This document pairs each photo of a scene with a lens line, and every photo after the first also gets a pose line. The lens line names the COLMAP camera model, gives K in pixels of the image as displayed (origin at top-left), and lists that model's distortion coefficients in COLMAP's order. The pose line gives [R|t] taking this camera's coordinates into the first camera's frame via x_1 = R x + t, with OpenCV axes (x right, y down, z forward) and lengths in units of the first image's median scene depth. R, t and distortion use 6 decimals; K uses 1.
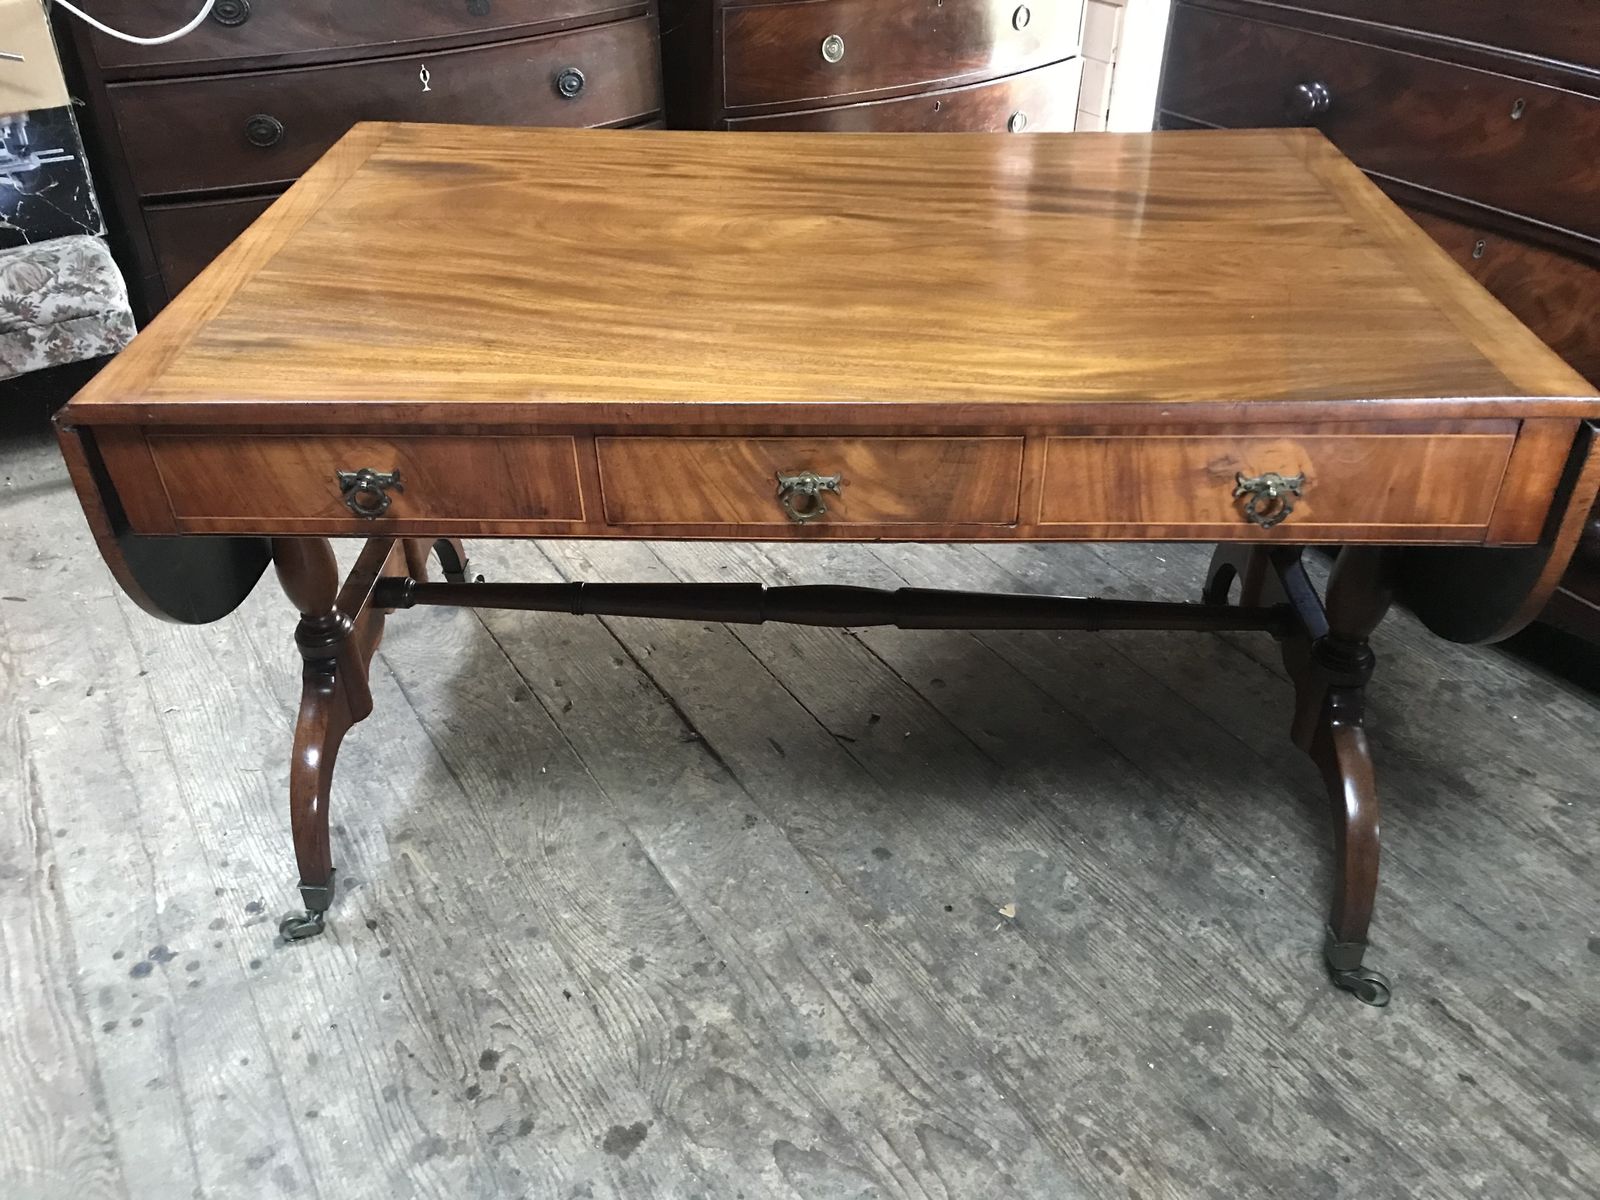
lens RADIAL K [[1300.2, 0, 784.3], [0, 1300.2, 592.7], [0, 0, 1]] dist [-0.001270, 0.030122]
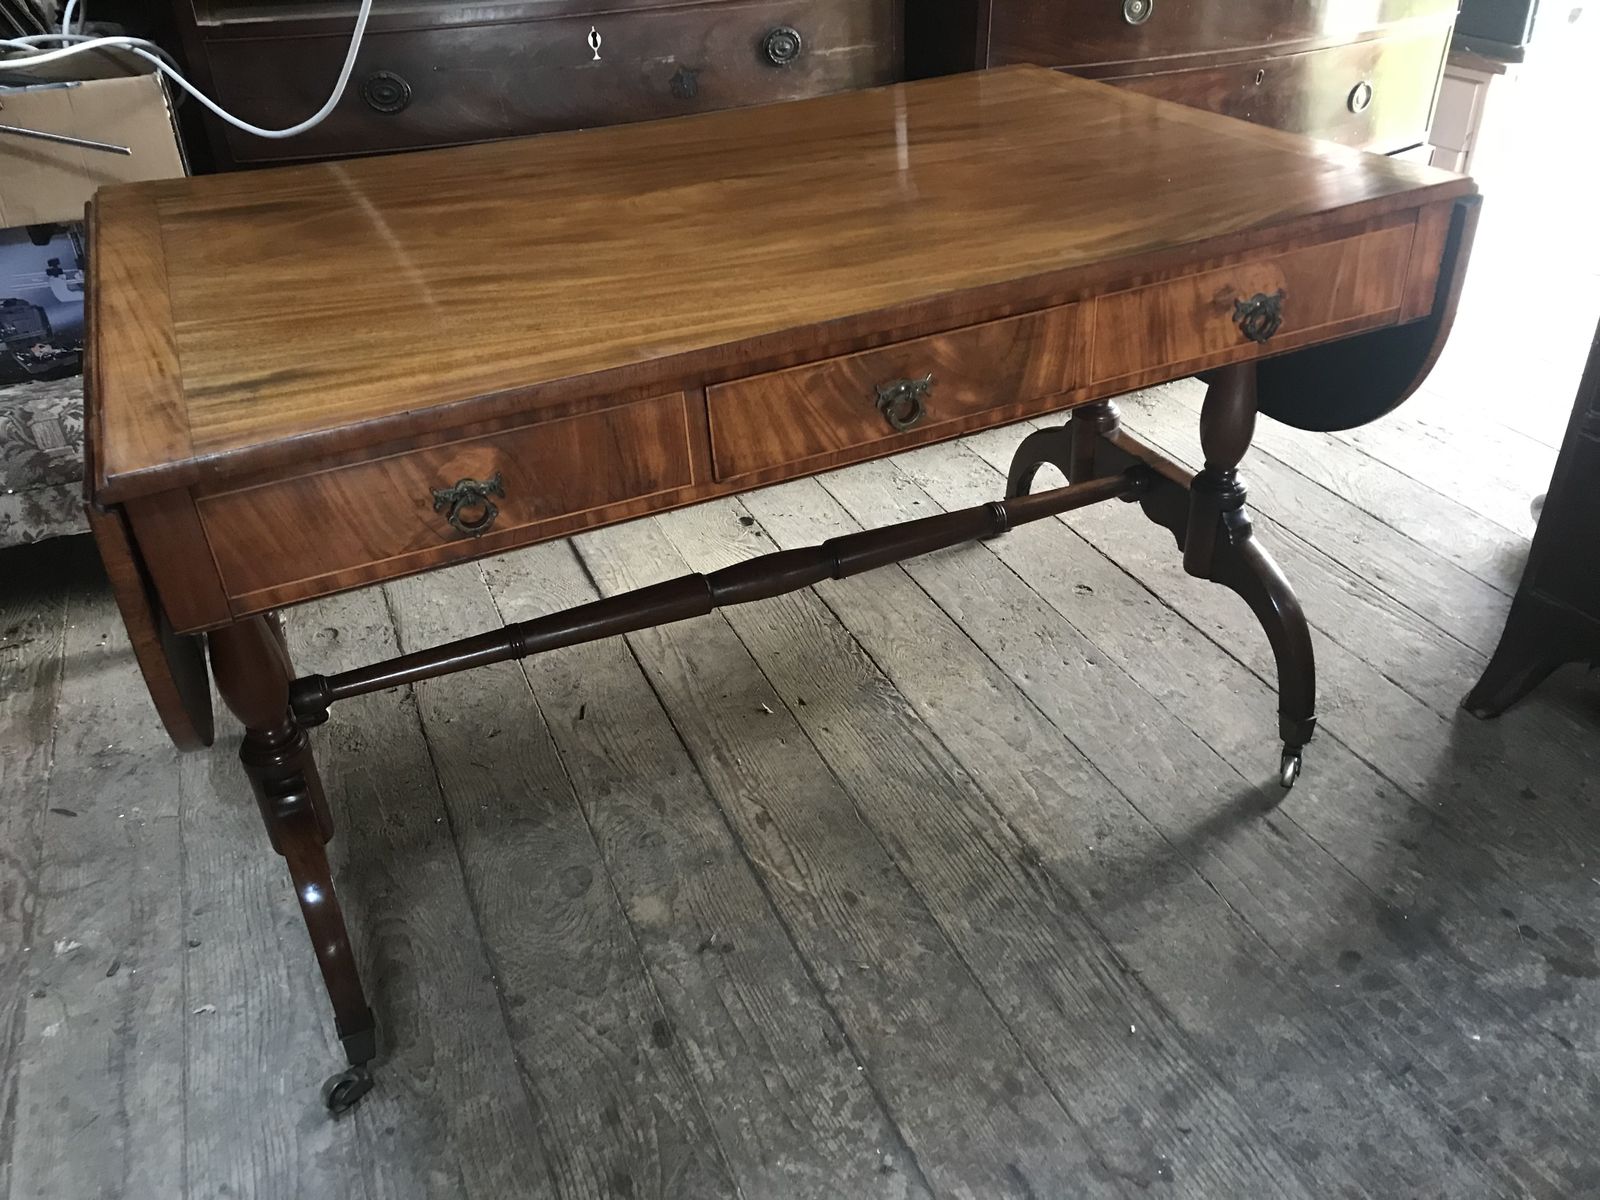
lens RADIAL K [[1293.8, 0, 785.9], [0, 1293.8, 593.7], [0, 0, 1]] dist [0.018102, -0.005676]
pose [[0.986587, 0.059154, -0.152139, -0.050733], [-0.066033, 0.996993, -0.040565, -0.177036], [0.149282, 0.050067, 0.987526, 0.373900]]
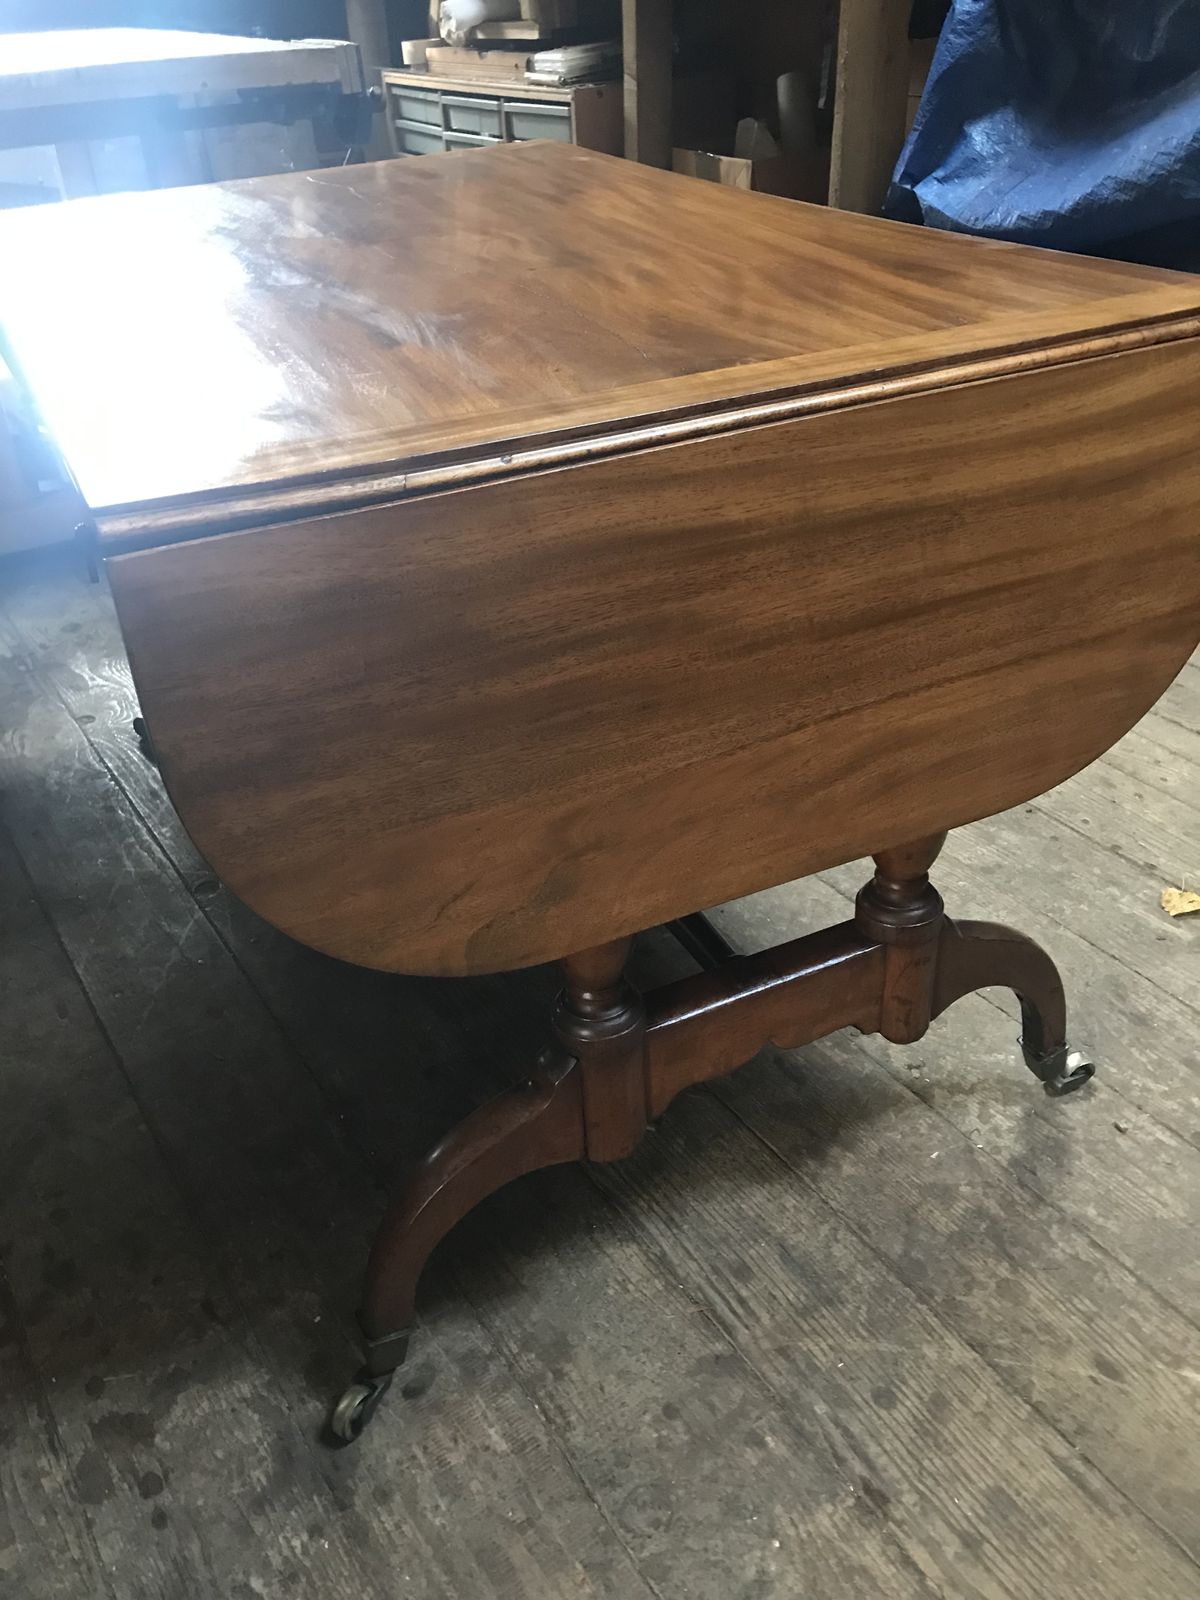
lens RADIAL K [[1300.2, 0, 600.0], [0, 1300.2, 800.0], [0, 0, 1]] dist [-0.001270, 0.030122]
pose [[-0.998125, 0.061043, 0.004499, 0.104801], [0.026192, 0.359525, 0.932768, -0.740843], [0.055322, 0.931137, -0.360450, 1.341293]]
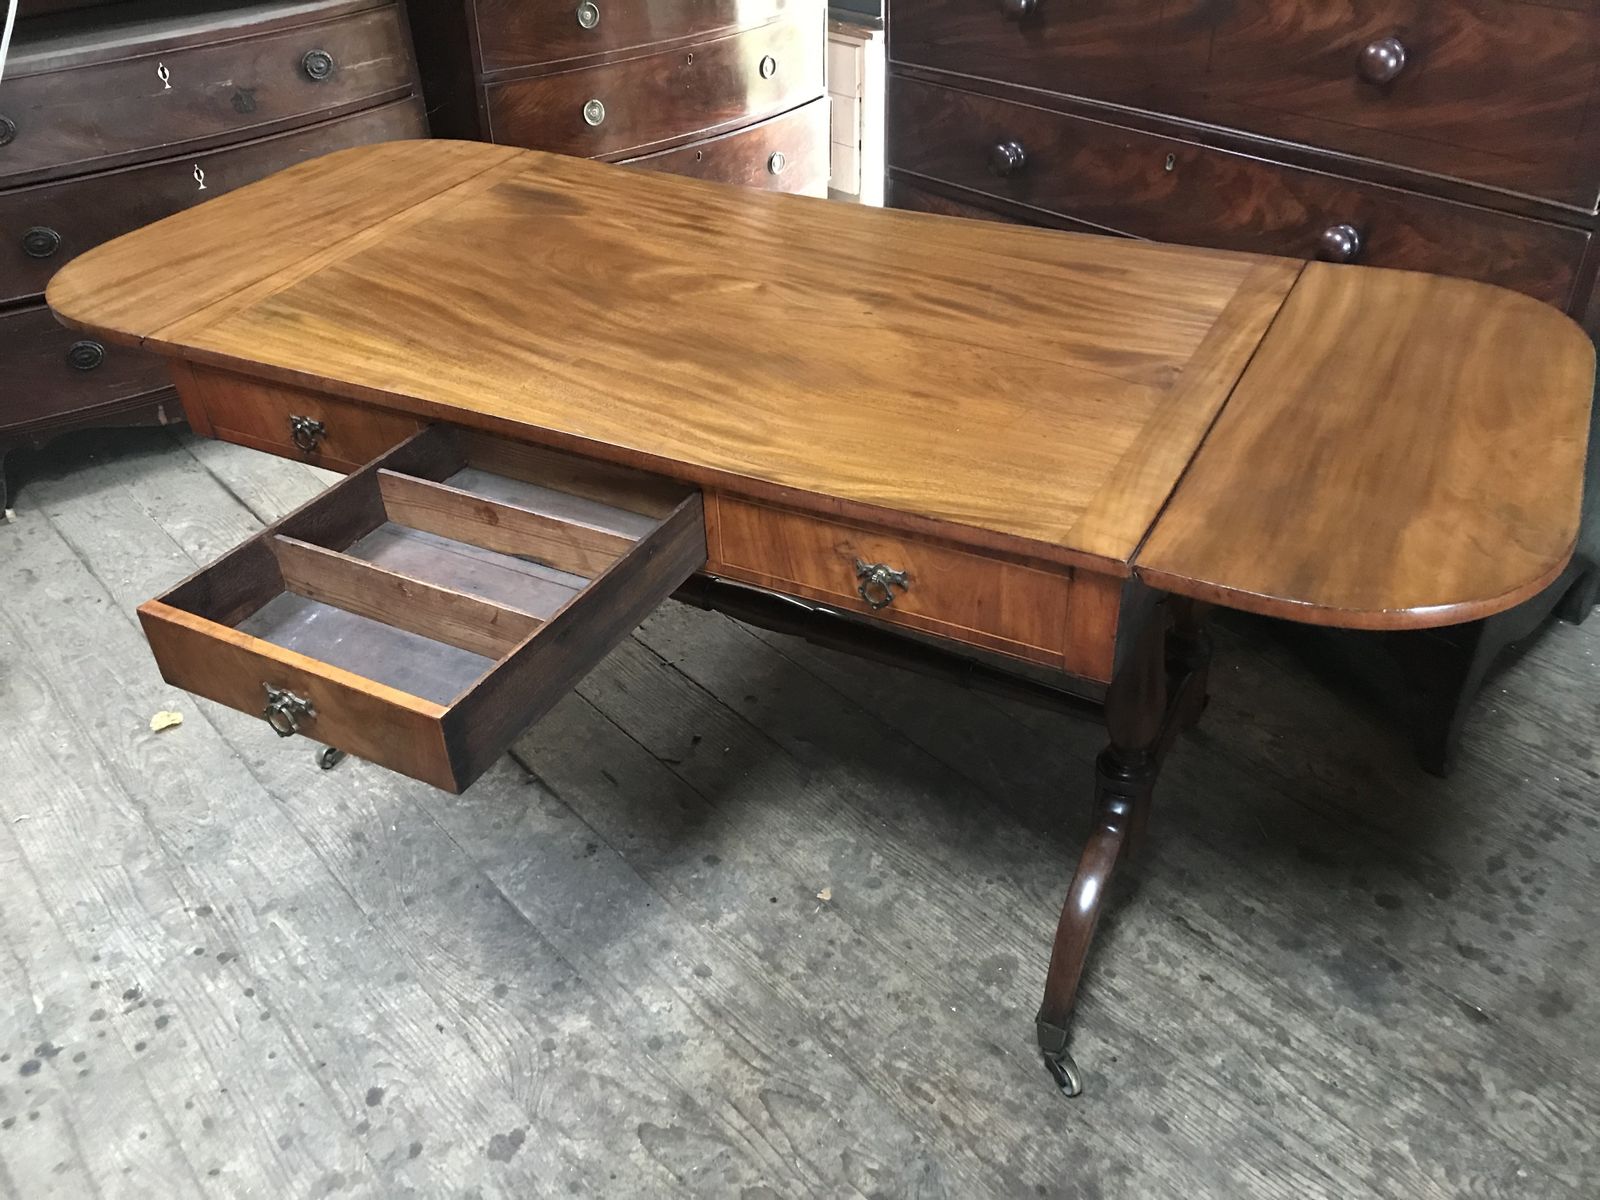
lens RADIAL K [[1300.2, 0, 784.3], [0, 1300.2, 592.7], [0, 0, 1]] dist [-0.001270, 0.030122]
pose [[0.985754, -0.115563, 0.122203, 0.029321], [0.115633, 0.993270, 0.006543, -0.032357], [-0.122137, 0.007681, 0.992484, -0.138084]]
